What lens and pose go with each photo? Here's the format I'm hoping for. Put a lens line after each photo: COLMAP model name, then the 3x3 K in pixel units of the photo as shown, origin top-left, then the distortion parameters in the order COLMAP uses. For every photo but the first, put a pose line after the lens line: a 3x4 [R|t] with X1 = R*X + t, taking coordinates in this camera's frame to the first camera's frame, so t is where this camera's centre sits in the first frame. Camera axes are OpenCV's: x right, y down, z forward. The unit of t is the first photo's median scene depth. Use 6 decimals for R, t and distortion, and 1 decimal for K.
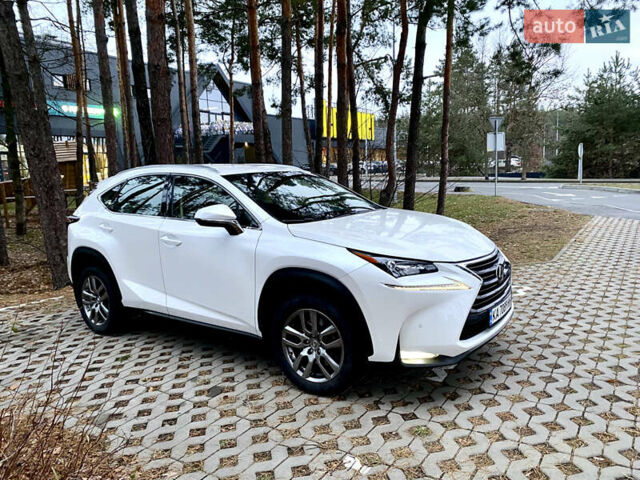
lens RADIAL K [[512.3, 0, 320.0], [0, 512.3, 240.0], [0, 0, 1]] dist [0.008484, 0.000381]
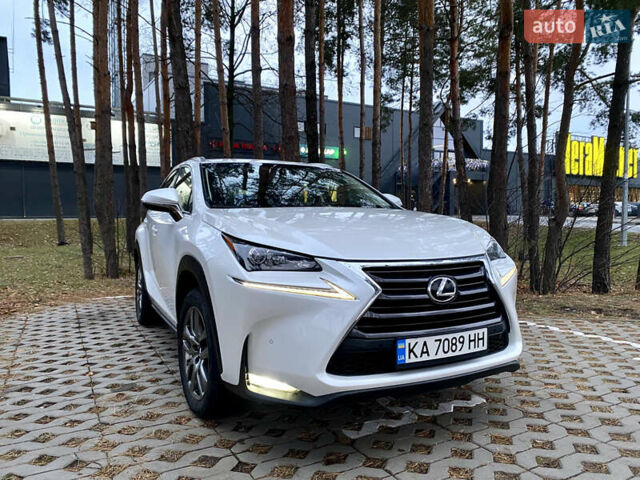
lens RADIAL K [[499.2, 0, 320.0], [0, 499.2, 240.0], [0, 0, 1]] dist [0.012579, -0.003767]
pose [[0.873653, 0.054329, -0.483507, 0.536365], [-0.095231, 0.993619, -0.060427, 0.057860], [0.477139, 0.098837, 0.873252, 0.379567]]
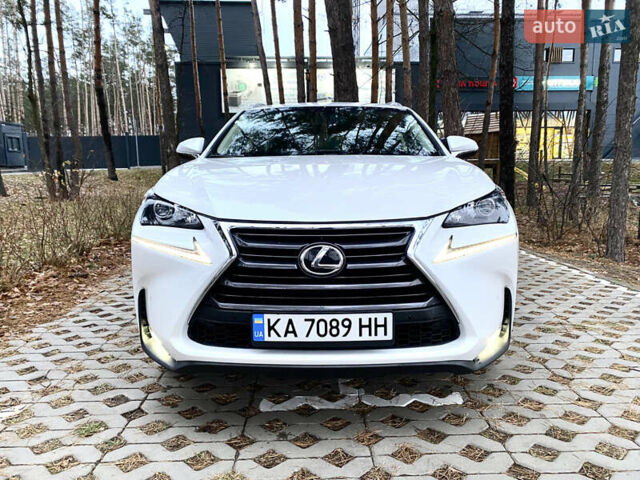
lens RADIAL K [[499.2, 0, 320.0], [0, 499.2, 240.0], [0, 0, 1]] dist [0.012579, -0.003767]
pose [[0.546147, 0.157054, -0.822835, 0.797359], [-0.126596, 0.986460, 0.104259, -0.008522], [0.828068, 0.047227, 0.558635, 0.742486]]
